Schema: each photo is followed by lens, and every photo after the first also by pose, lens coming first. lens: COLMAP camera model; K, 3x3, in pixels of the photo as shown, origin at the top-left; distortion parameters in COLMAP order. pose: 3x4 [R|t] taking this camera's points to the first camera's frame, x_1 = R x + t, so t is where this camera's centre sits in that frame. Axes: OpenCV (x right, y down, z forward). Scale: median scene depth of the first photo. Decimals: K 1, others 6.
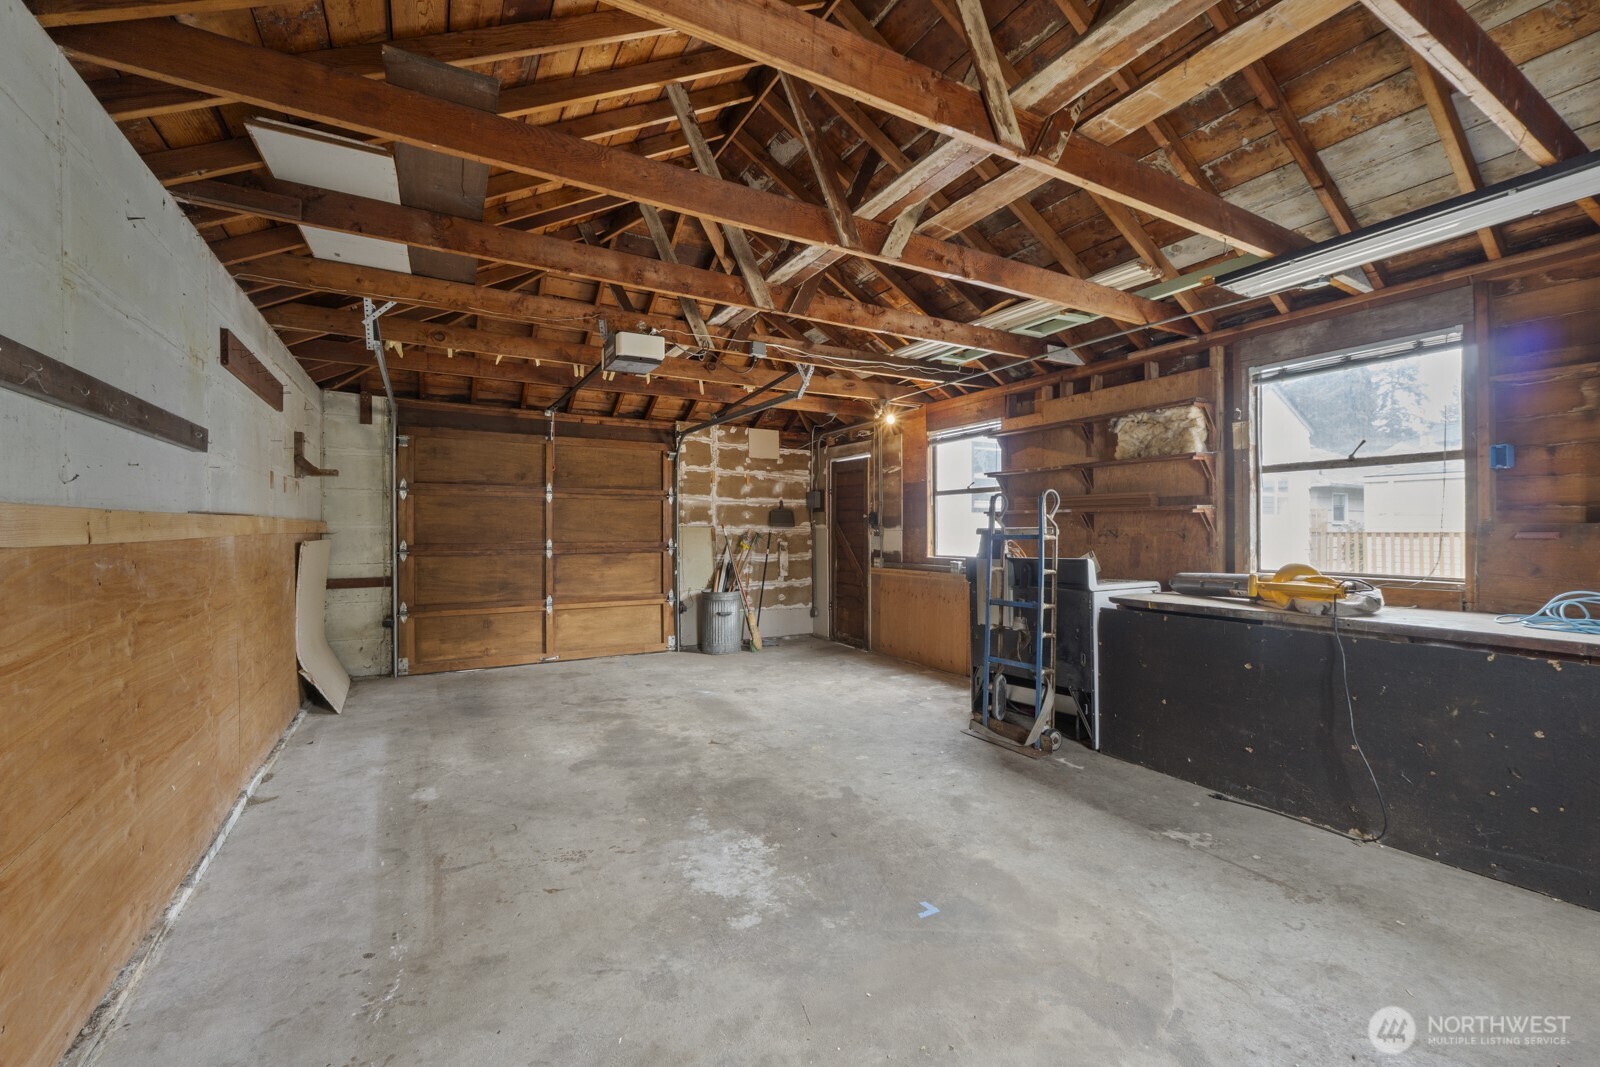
lens RADIAL K [[670.3, 0, 811.7], [0, 670.3, 528.5], [0, 0, 1]] dist [-0.012159, 0.000829]
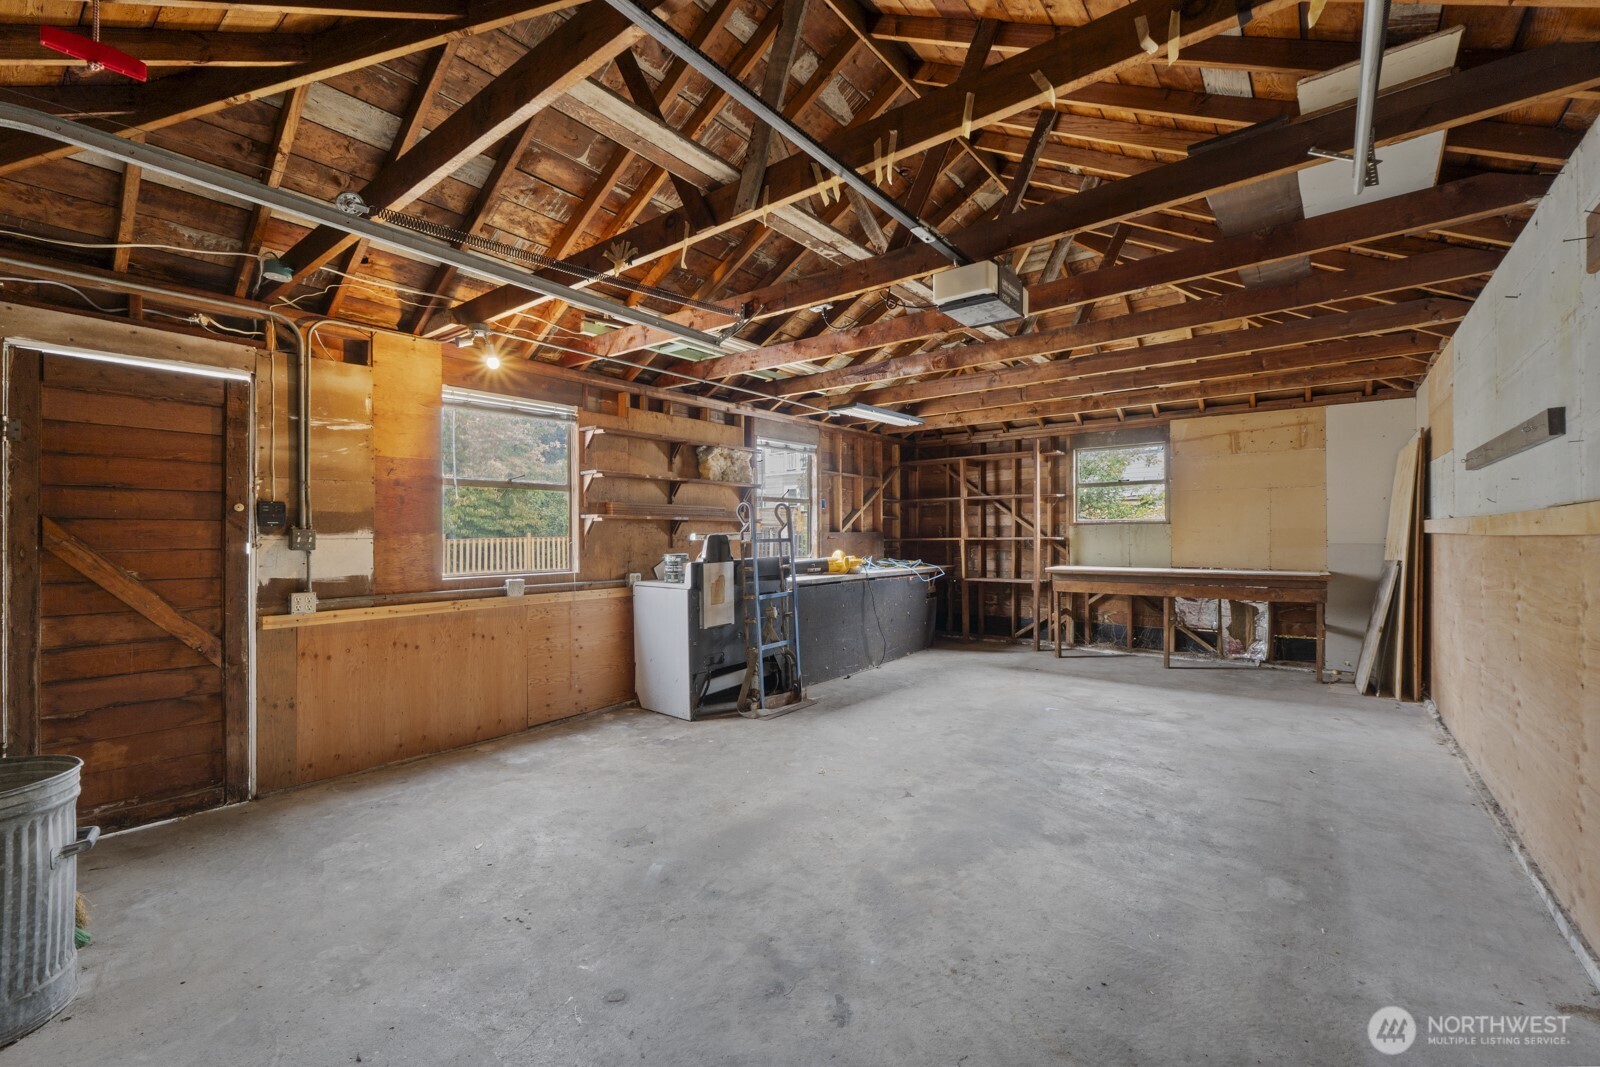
lens RADIAL K [[670.3, 0, 810.2], [0, 670.3, 535.3], [0, 0, 1]] dist [-0.012159, 0.000829]
pose [[-0.382005, 0.003630, 0.924153, -0.859860], [0.004851, 0.999986, -0.001923, 0.005089], [-0.924147, 0.003749, -0.382018, 1.429062]]
